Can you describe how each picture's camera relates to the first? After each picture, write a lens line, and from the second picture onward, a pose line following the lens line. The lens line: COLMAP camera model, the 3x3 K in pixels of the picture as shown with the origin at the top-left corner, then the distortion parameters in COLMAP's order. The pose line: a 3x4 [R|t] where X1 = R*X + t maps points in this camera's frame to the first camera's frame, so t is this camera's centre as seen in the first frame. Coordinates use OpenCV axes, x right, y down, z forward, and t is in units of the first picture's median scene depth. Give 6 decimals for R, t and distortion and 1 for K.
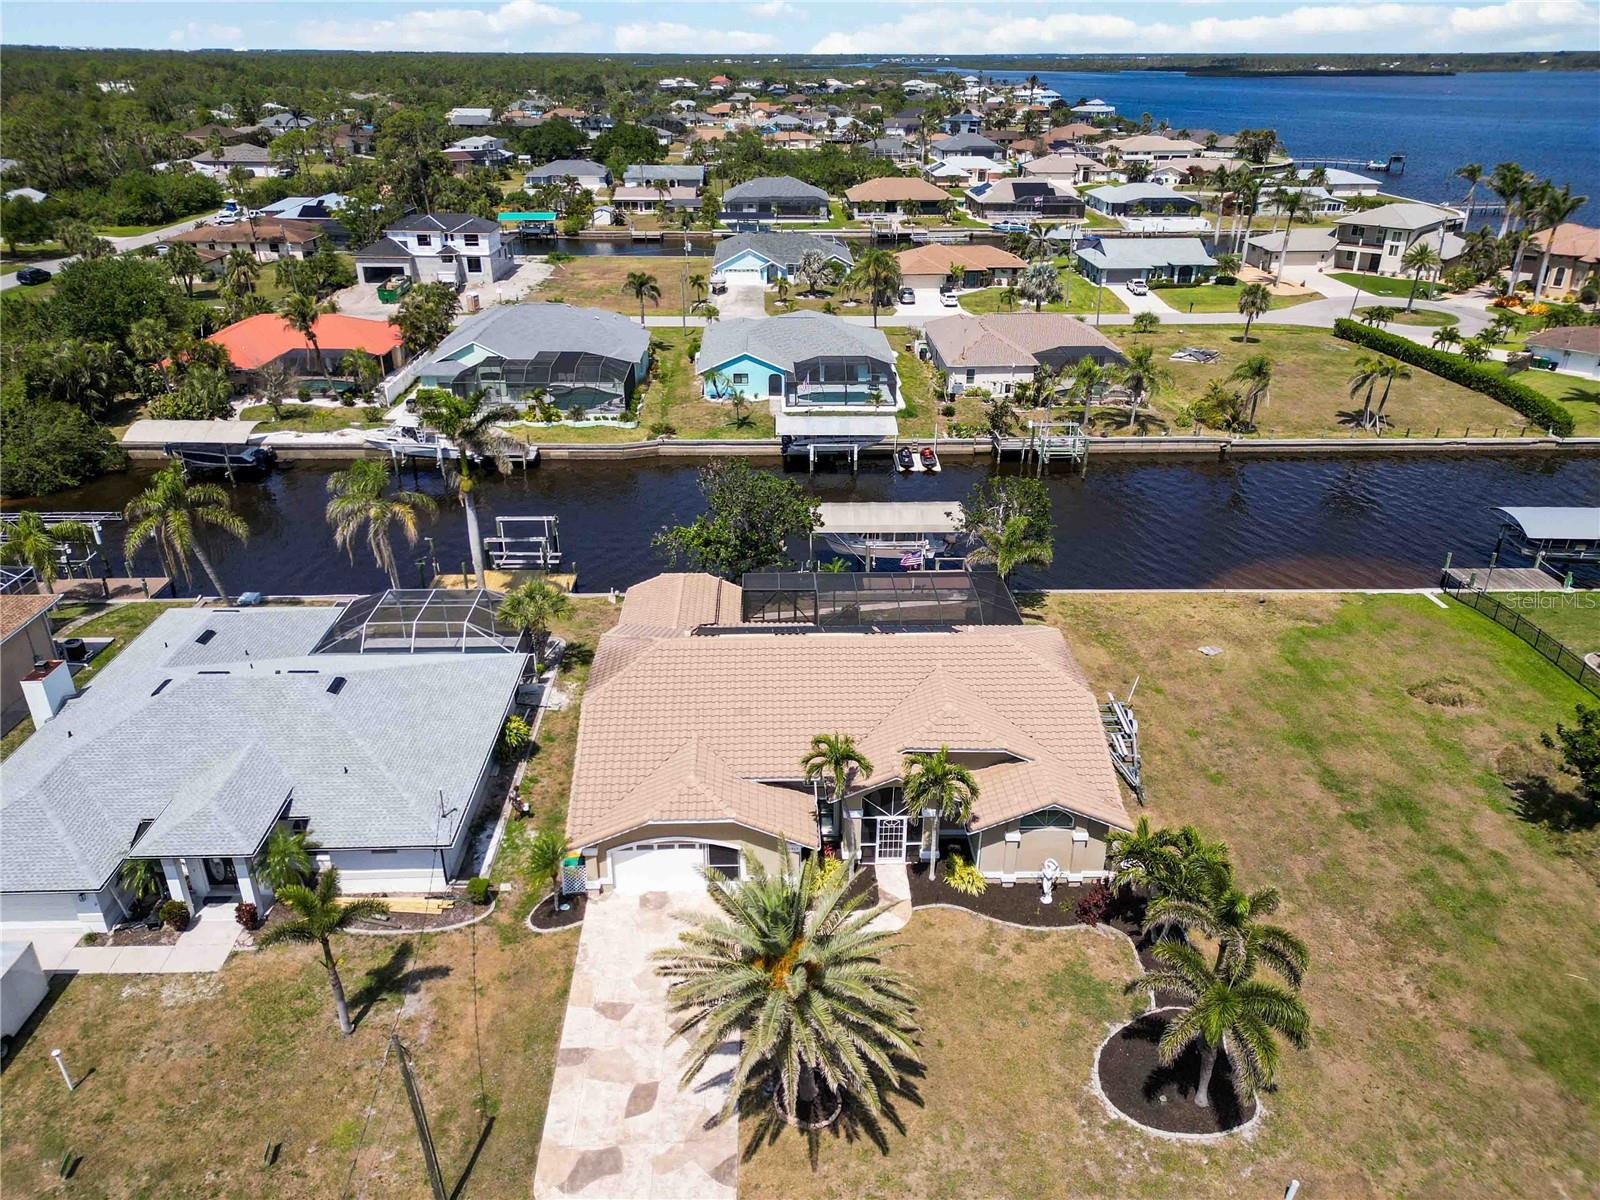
lens RADIAL K [[1131.1, 0, 798.6], [0, 1131.1, 600.1], [0, 0, 1]] dist [0.073750, -0.075598]
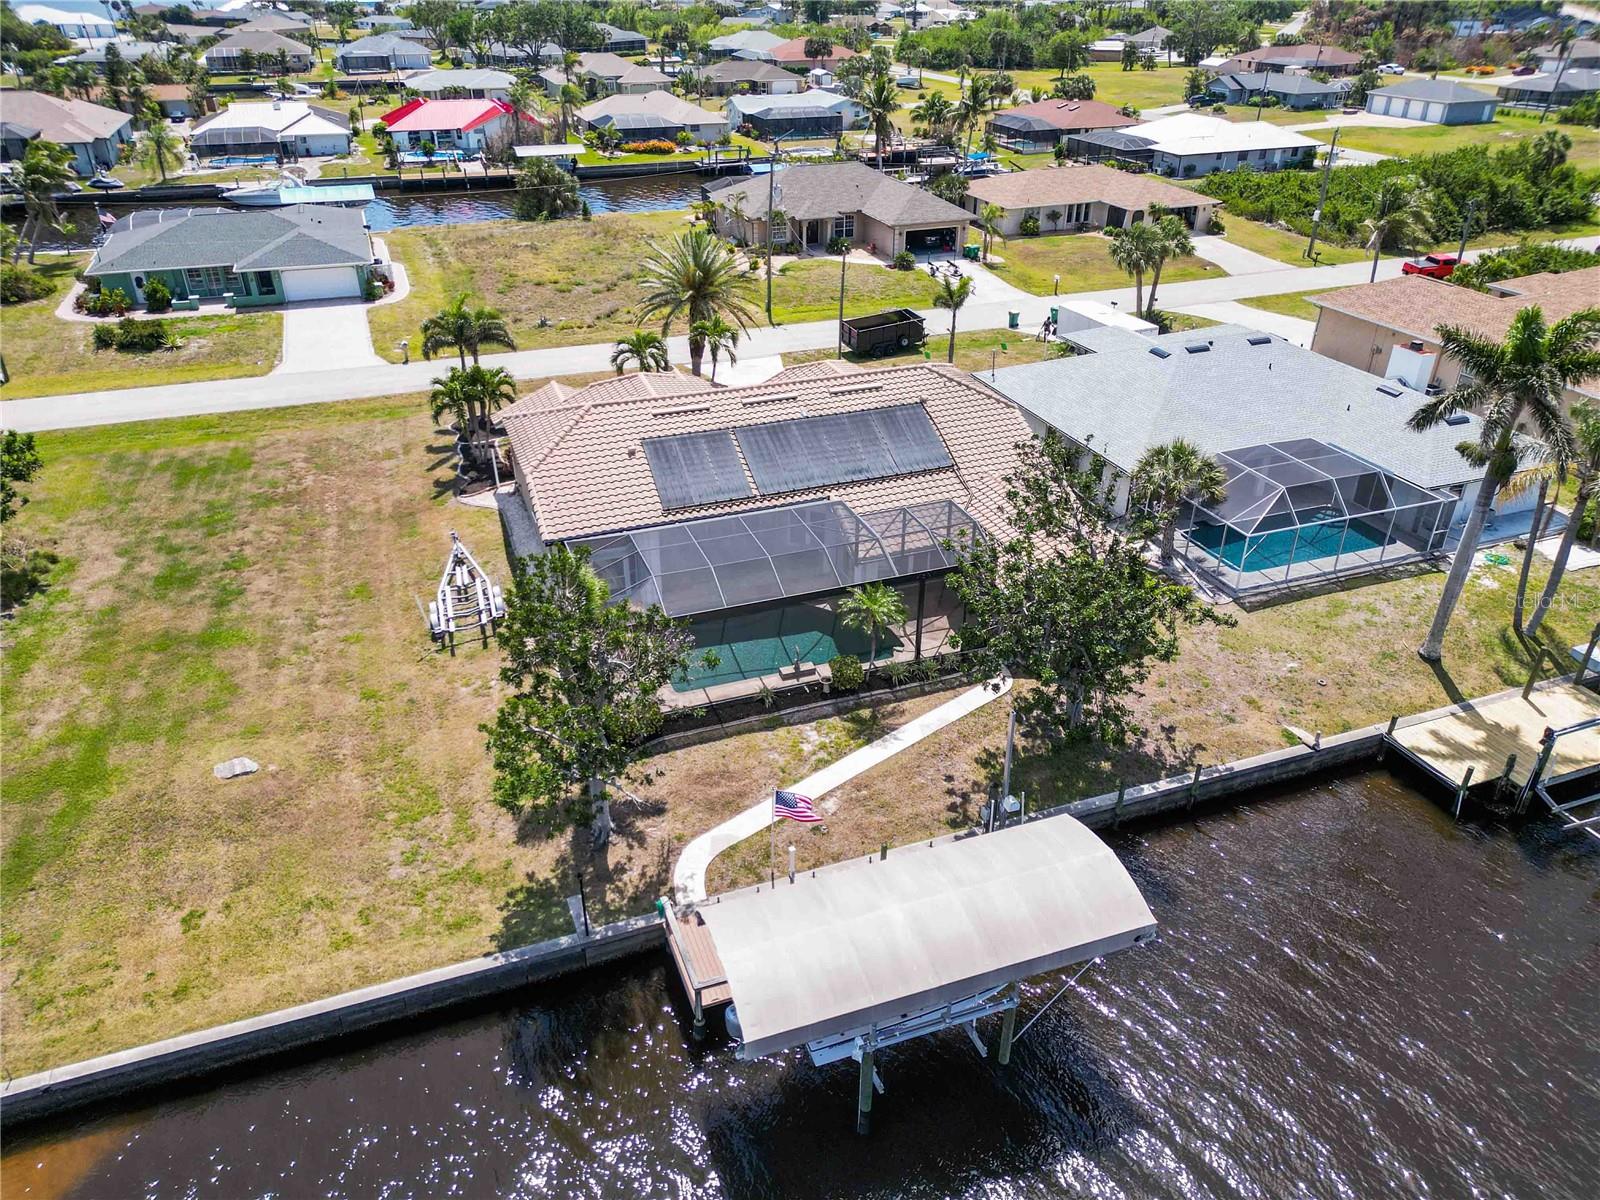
lens RADIAL K [[1115.8, 0, 798.3], [0, 1115.8, 599.0], [0, 0, 1]] dist [0.063526, -0.053152]
pose [[-0.947686, 0.151728, -0.280837, 0.153991], [-0.143301, 0.583933, 0.799053, -0.320223], [0.285228, 0.797496, -0.531643, 0.843482]]
